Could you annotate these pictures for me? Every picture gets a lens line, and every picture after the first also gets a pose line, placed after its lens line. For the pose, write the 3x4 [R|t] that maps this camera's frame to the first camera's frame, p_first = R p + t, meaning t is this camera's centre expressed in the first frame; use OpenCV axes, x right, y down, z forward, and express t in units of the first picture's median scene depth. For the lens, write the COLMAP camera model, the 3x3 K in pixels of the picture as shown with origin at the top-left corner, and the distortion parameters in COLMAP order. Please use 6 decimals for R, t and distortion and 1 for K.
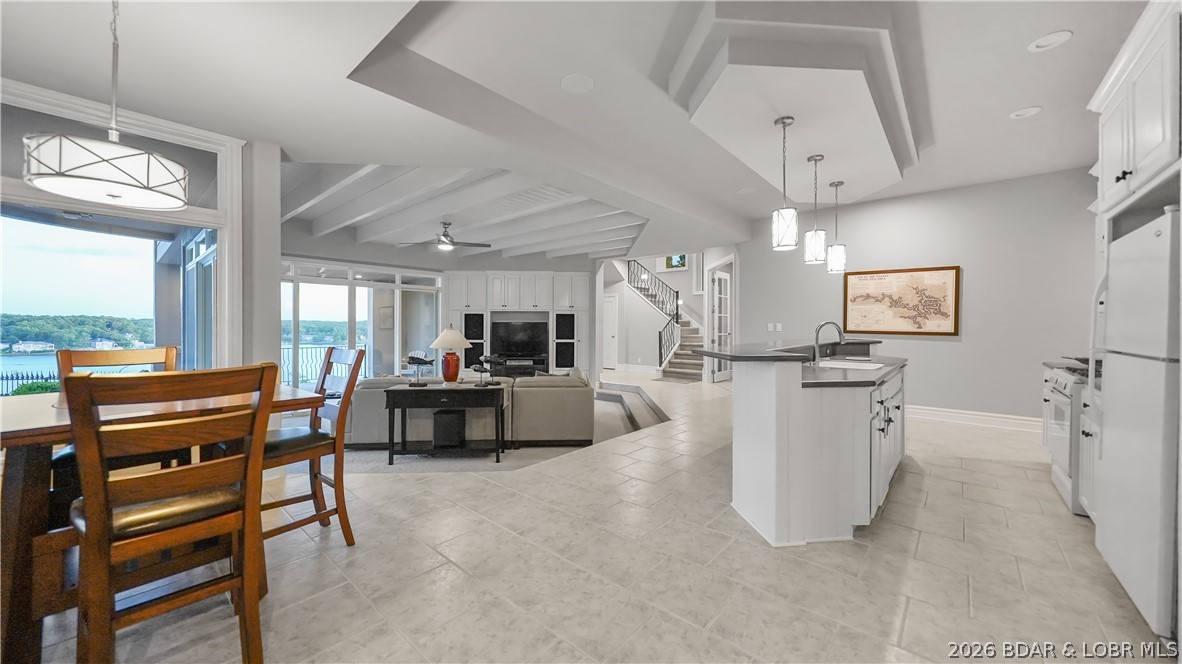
lens RADIAL K [[408.9, 0, 590.1], [0, 408.9, 328.3], [0, 0, 1]] dist [-0.004491, 0.000869]
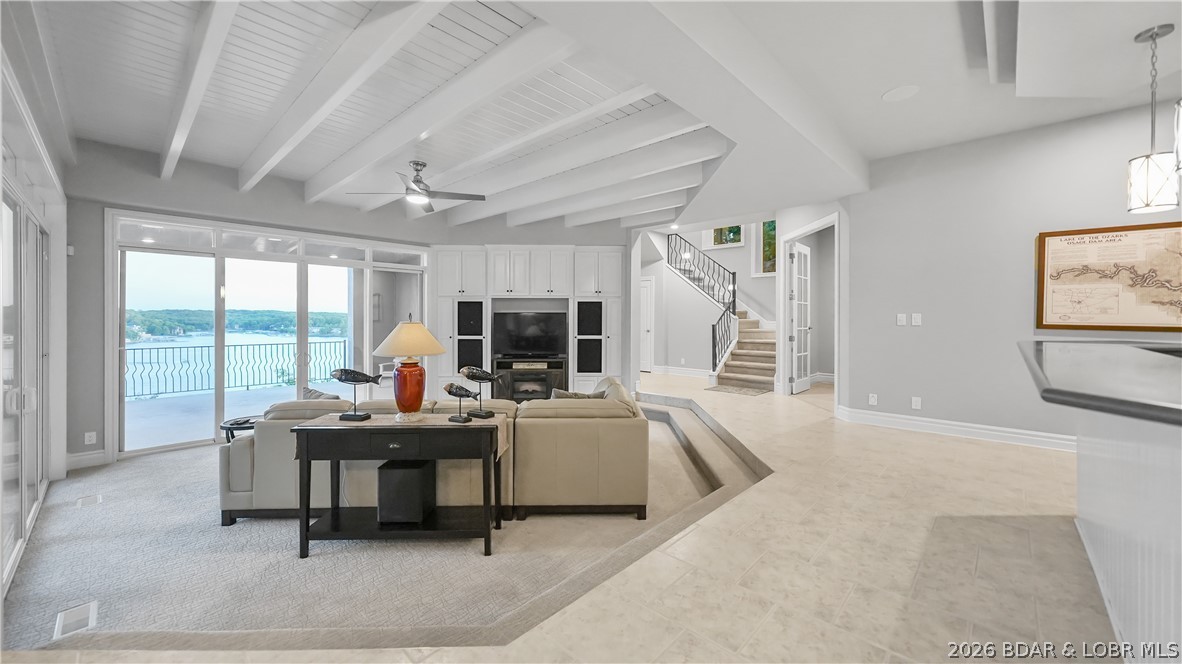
lens RADIAL K [[438.5, 0, 591.0], [0, 438.5, 323.9], [0, 0, 1]] dist [0.000043, 0.000093]
pose [[0.999239, 0.000706, -0.039011, -0.031412], [-0.000379, 0.999965, 0.008405, -0.000974], [0.039016, -0.008384, 0.999203, 0.218559]]
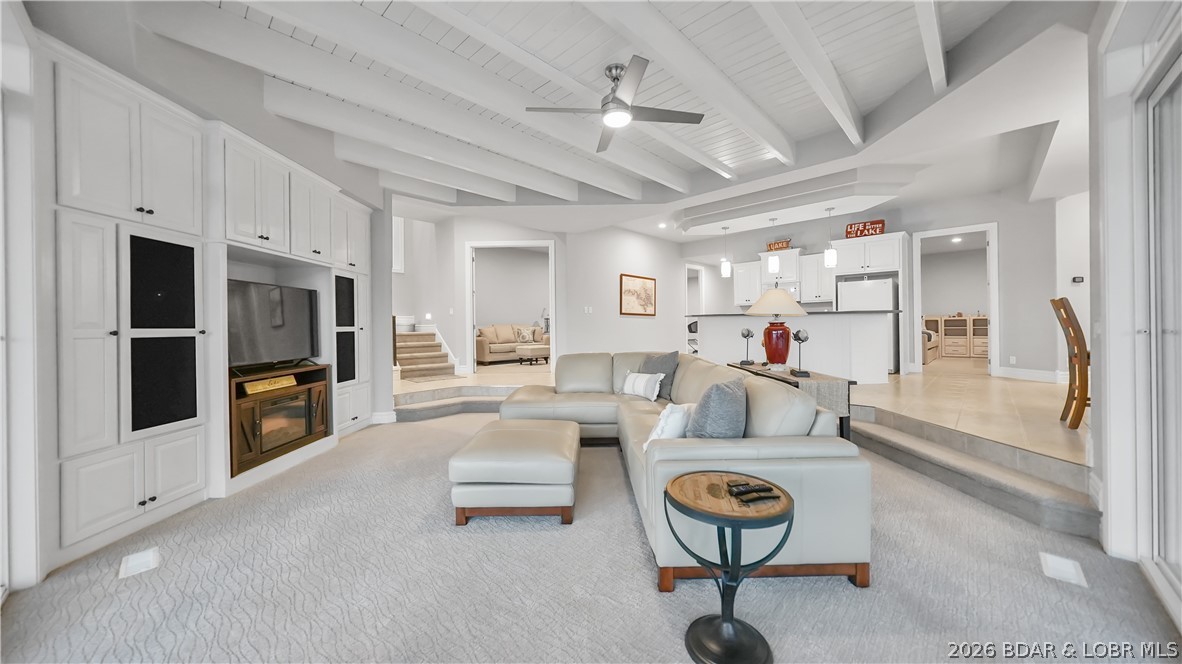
lens RADIAL K [[408.9, 0, 593.6], [0, 408.9, 326.5], [0, 0, 1]] dist [-0.004491, 0.000869]
pose [[0.057674, -0.005829, 0.998318, -0.634499], [0.016199, 0.999857, 0.004902, 0.034093], [-0.998204, 0.015889, 0.057760, 0.752751]]
